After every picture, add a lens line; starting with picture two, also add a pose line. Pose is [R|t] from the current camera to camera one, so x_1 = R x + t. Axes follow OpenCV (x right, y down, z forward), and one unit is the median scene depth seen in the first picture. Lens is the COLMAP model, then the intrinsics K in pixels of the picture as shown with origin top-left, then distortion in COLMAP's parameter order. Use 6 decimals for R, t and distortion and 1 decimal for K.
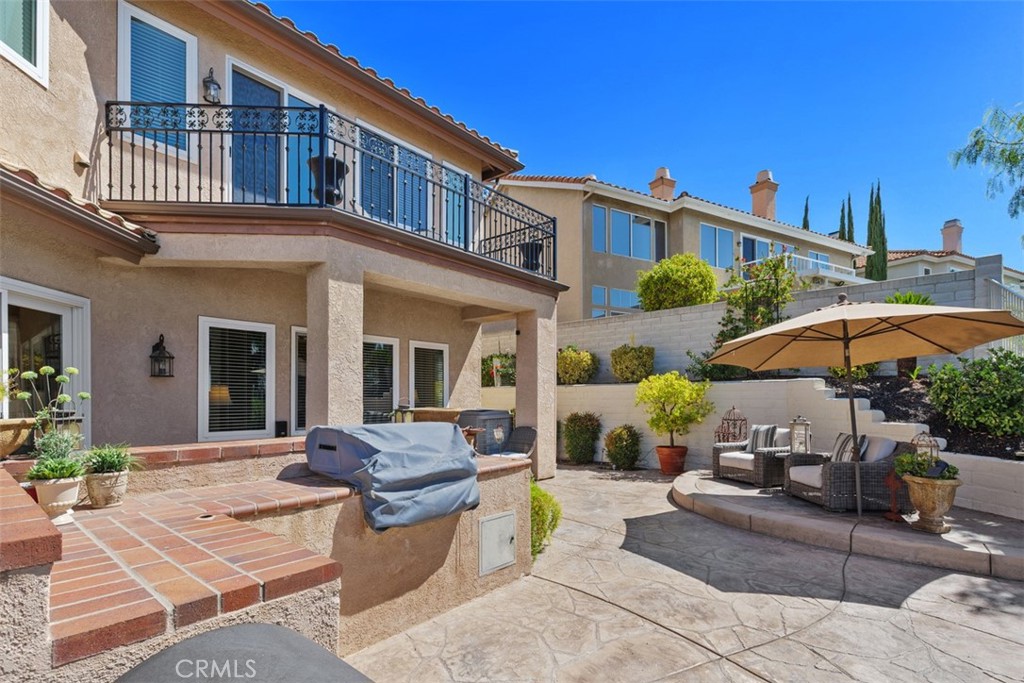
lens RADIAL K [[479.4, 0, 510.9], [0, 479.4, 392.5], [0, 0, 1]] dist [0.000575, 0.000070]
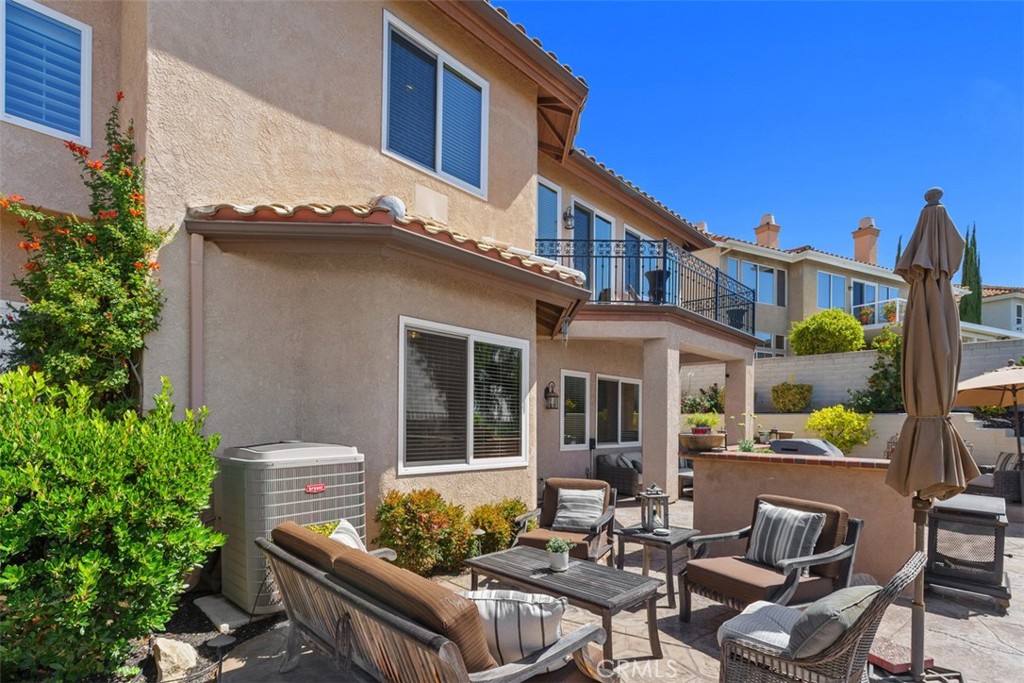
lens RADIAL K [[490.1, 0, 511.6], [0, 490.1, 418.4], [0, 0, 1]] dist [-0.003195, -0.001482]
pose [[0.997788, 0.012803, -0.065231, -0.400876], [-0.012406, 0.999902, 0.006482, -0.005150], [0.065307, -0.005659, 0.997849, -0.331320]]
